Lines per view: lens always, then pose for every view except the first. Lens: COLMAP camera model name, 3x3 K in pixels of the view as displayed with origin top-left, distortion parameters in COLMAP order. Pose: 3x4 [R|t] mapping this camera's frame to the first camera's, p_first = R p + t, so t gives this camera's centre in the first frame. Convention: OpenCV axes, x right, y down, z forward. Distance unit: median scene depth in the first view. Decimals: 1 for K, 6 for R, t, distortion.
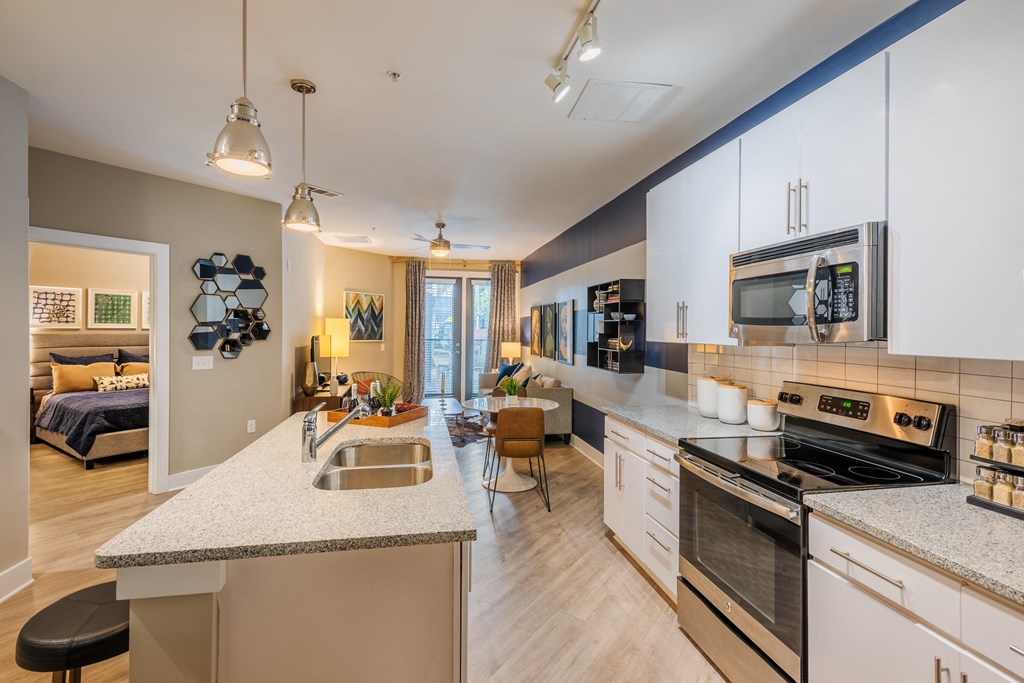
lens RADIAL K [[480.3, 0, 512.4], [0, 480.3, 326.8], [0, 0, 1]] dist [0.001275, -0.000629]
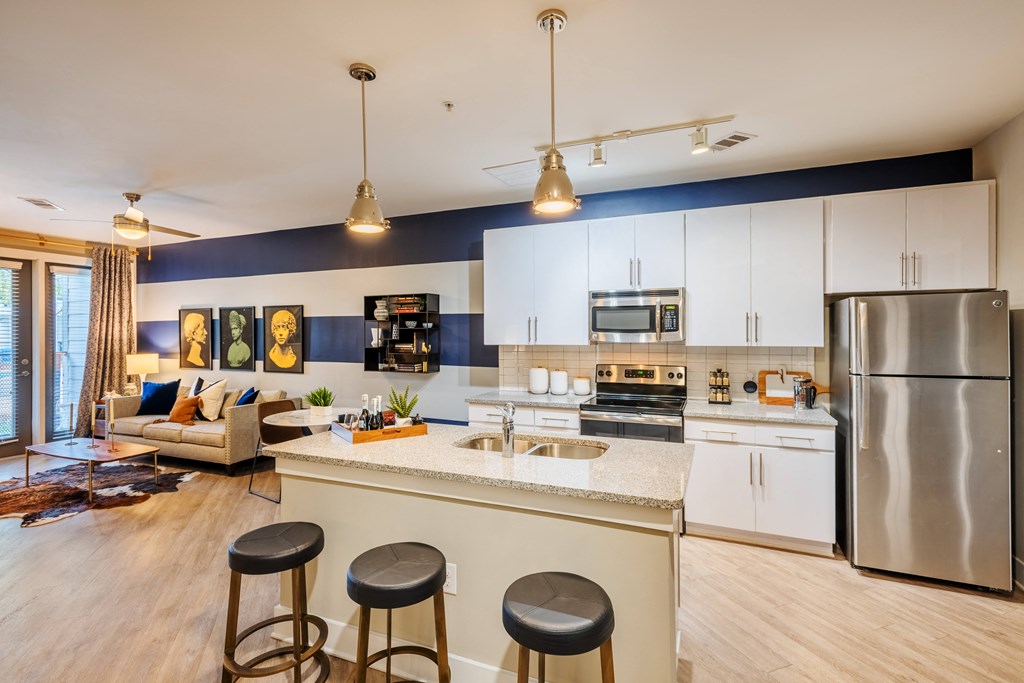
lens RADIAL K [[480.3, 0, 512.4], [0, 480.3, 326.8], [0, 0, 1]] dist [0.001275, -0.000629]
pose [[0.557680, 0.000850, 0.830055, -0.629451], [0.004415, 0.999982, -0.003990, -0.011292], [-0.830044, 0.005890, 0.557667, 0.162683]]
